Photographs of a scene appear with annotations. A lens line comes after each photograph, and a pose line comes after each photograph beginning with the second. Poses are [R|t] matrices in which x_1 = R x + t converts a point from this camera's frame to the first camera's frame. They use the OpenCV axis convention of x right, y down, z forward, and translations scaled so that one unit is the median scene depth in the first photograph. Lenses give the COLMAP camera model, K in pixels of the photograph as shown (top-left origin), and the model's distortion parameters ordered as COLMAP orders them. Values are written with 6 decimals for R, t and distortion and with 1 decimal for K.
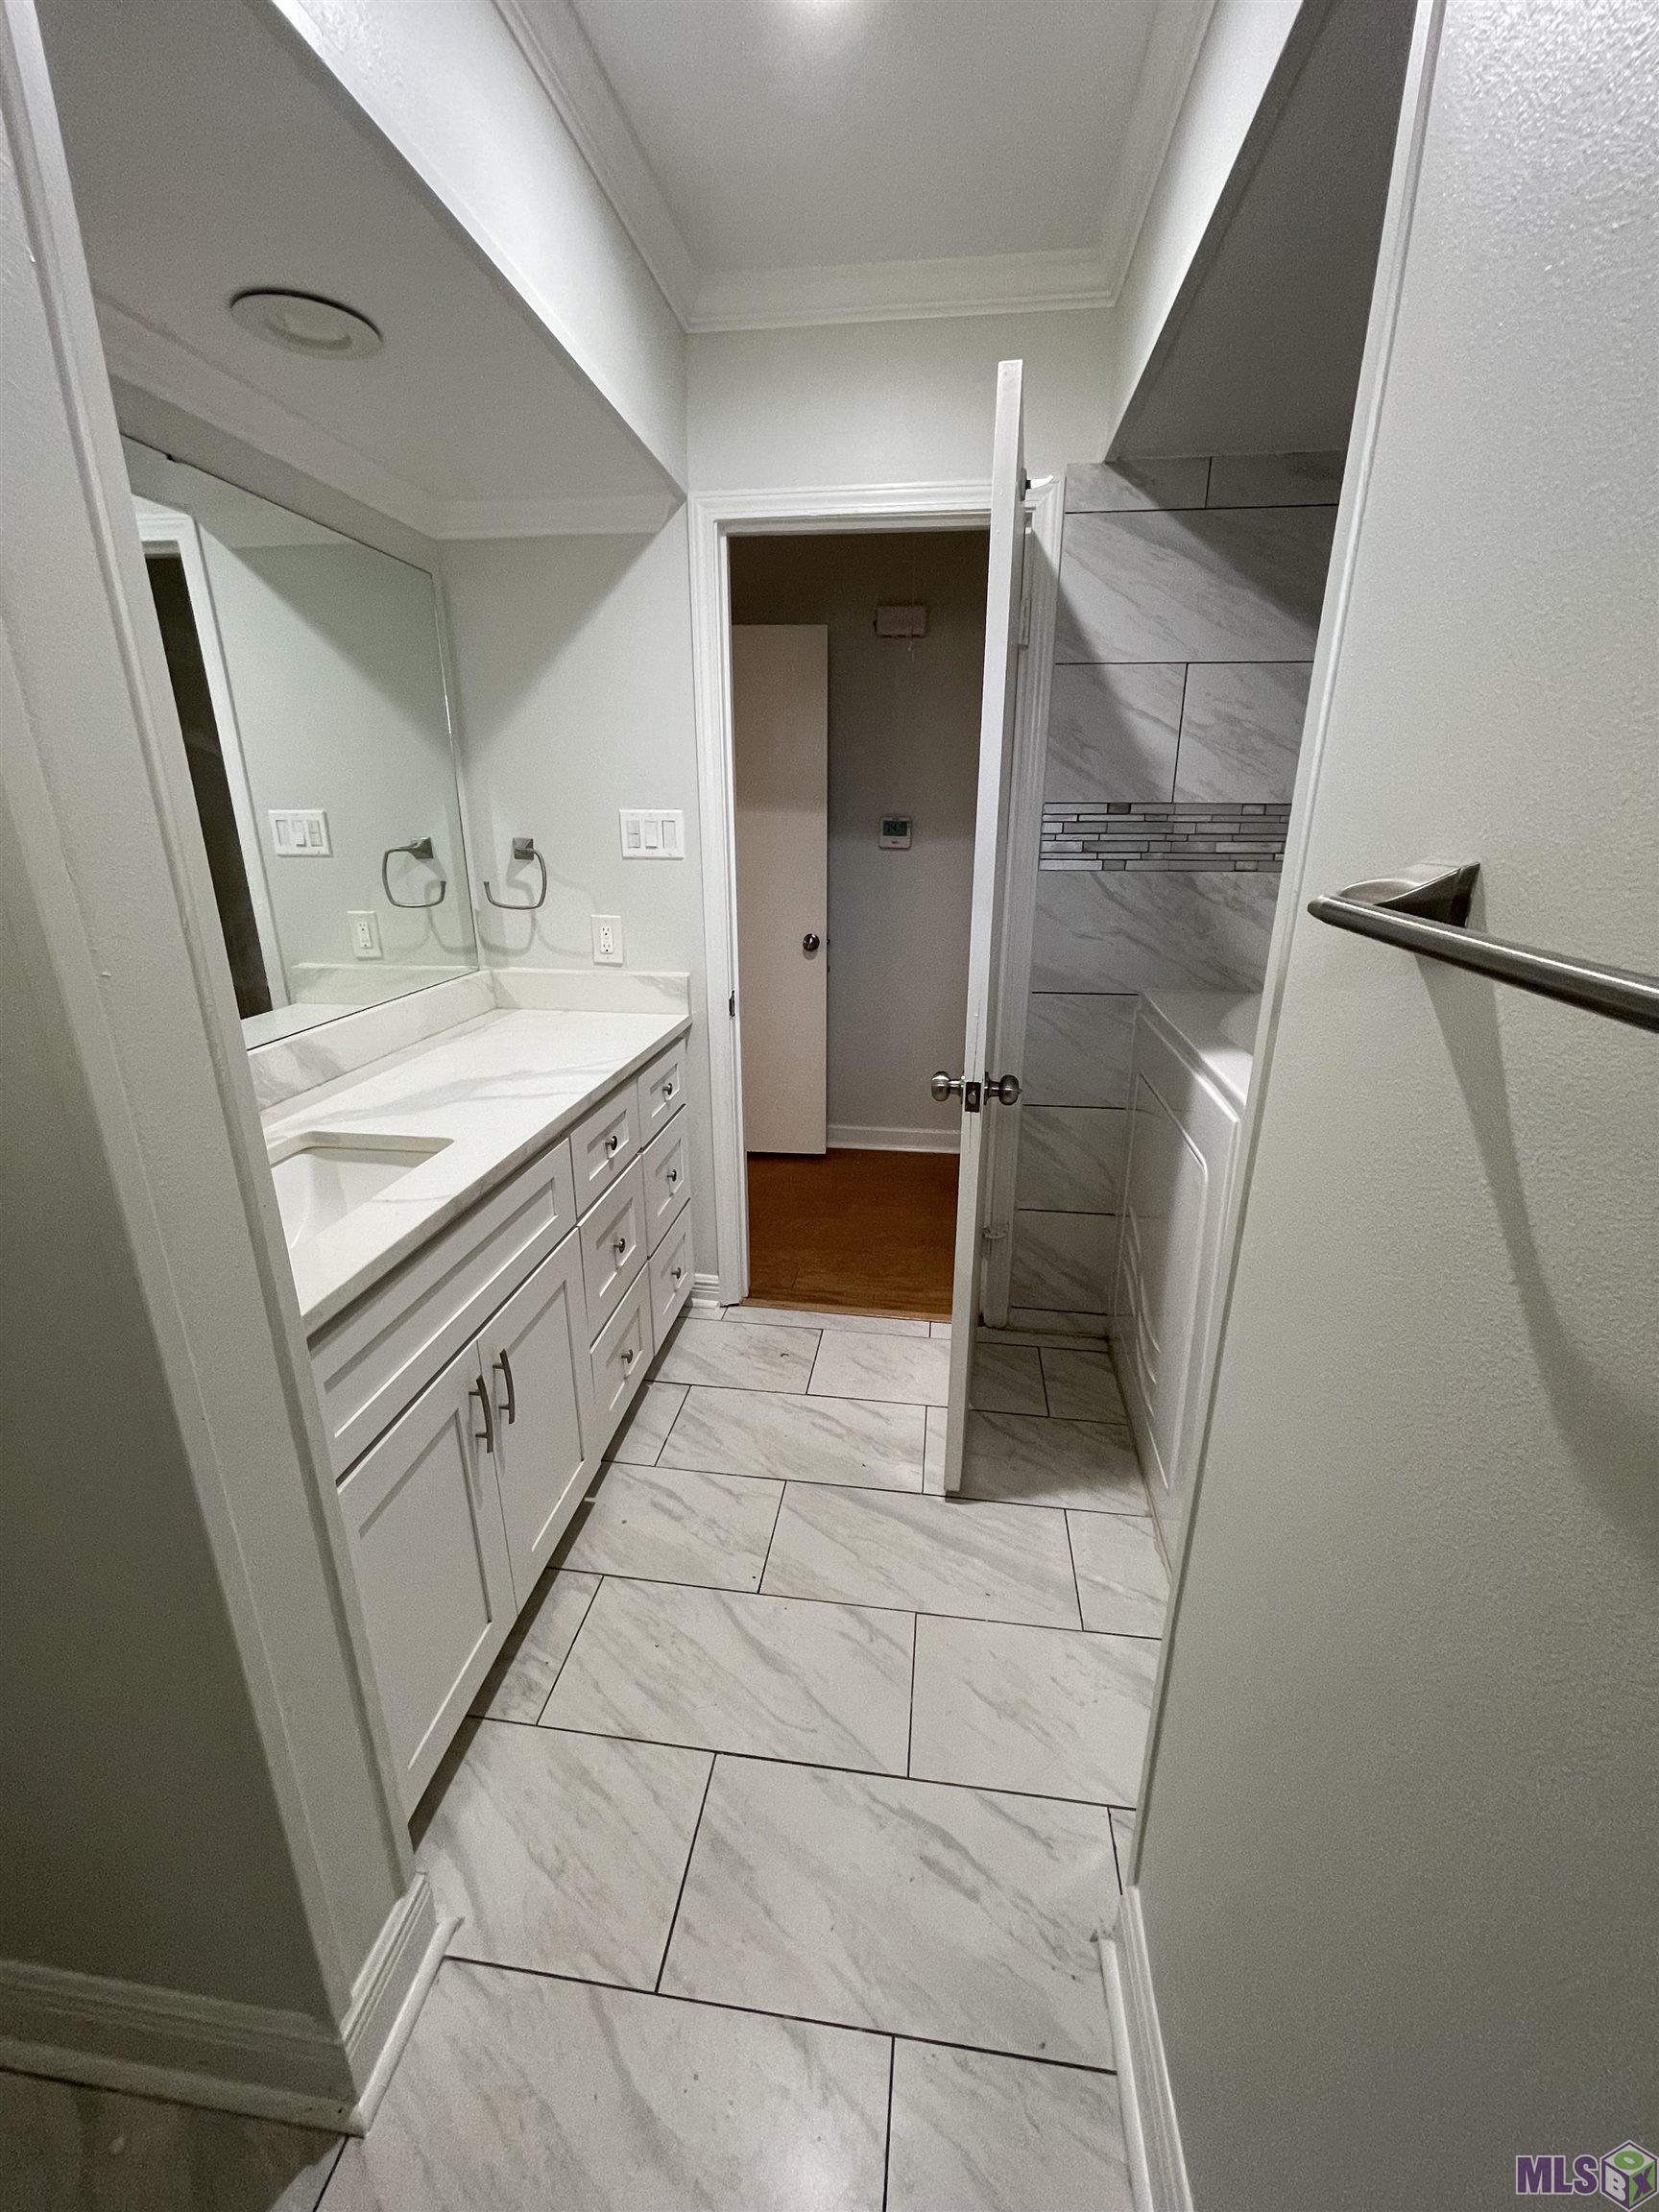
lens RADIAL K [[890.4, 0, 836.4], [0, 890.4, 1097.9], [0, 0, 1]] dist [-0.007696, 0.004023]
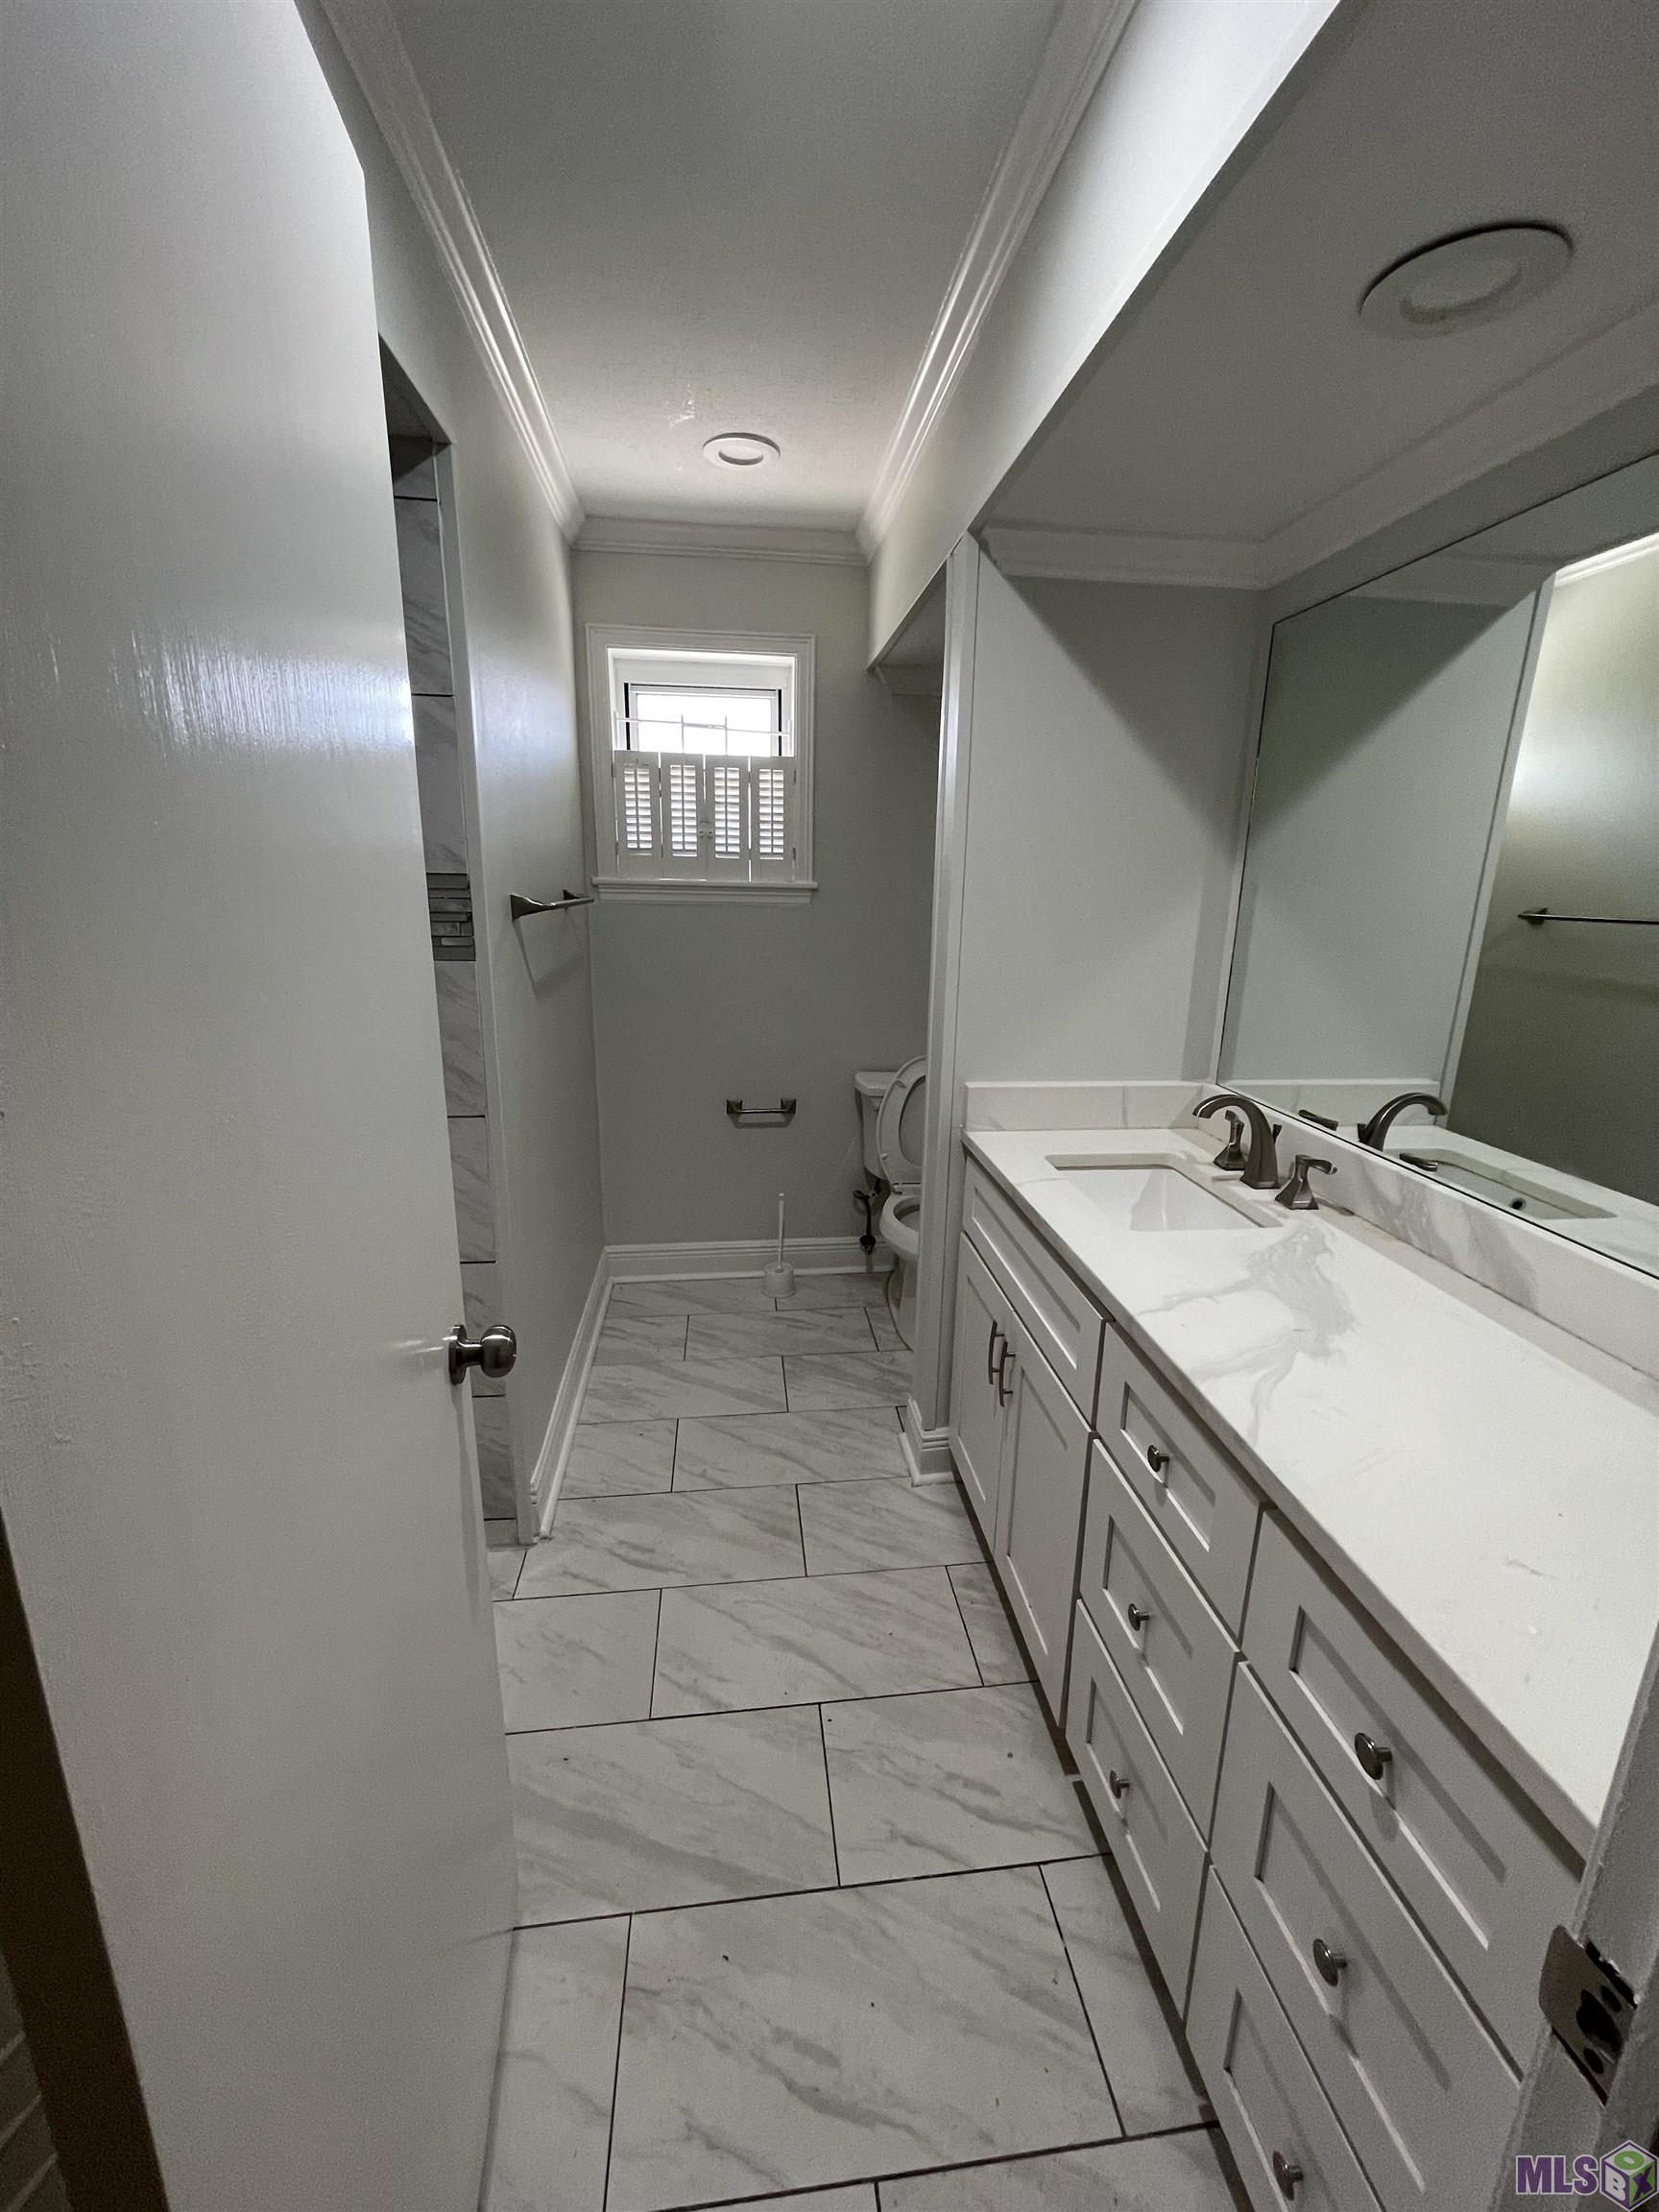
lens RADIAL K [[890.4, 0, 836.4], [0, 890.4, 1097.9], [0, 0, 1]] dist [-0.007696, 0.004023]
pose [[-0.969823, 0.036036, -0.241131, 0.101710], [-0.099266, 0.844969, 0.525522, -0.501084], [0.222686, 0.533599, -0.815894, 1.481684]]
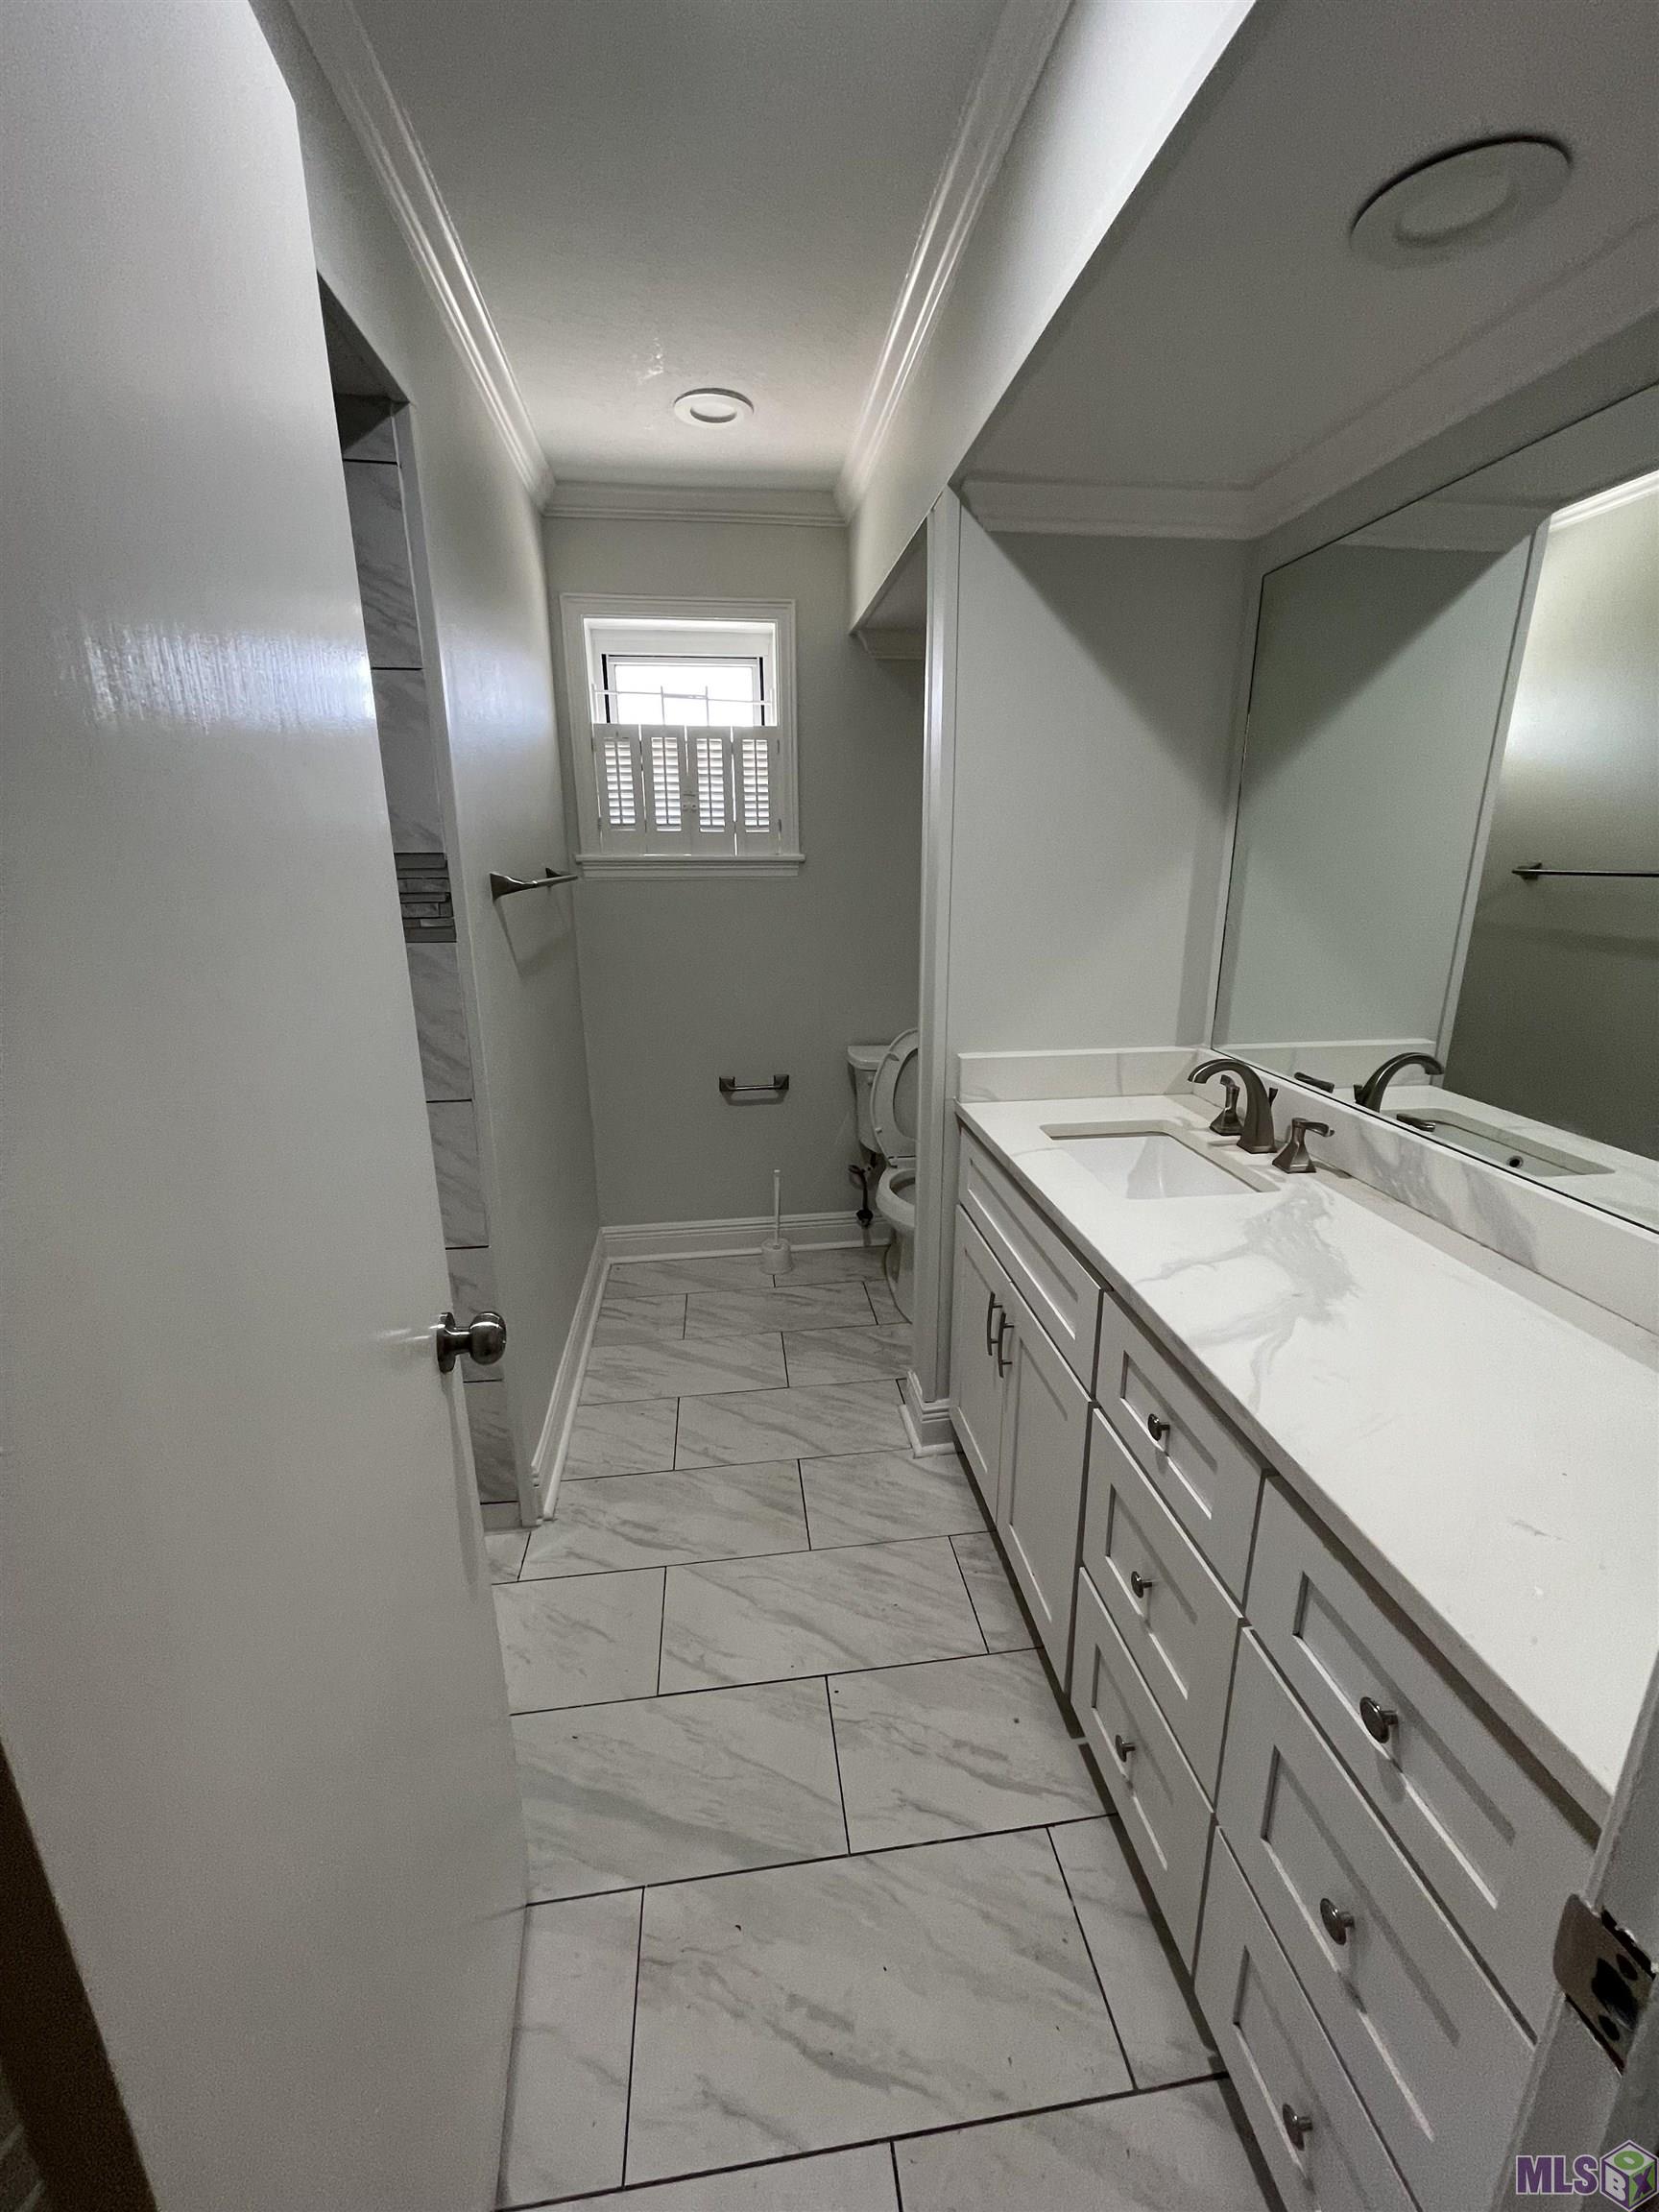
lens RADIAL K [[890.4, 0, 836.4], [0, 890.4, 1097.9], [0, 0, 1]] dist [-0.007696, 0.004023]
pose [[-0.967231, 0.067492, -0.244765, 0.094559], [-0.080772, 0.832146, 0.548642, -0.494288], [0.240709, 0.550434, -0.799426, 1.472694]]
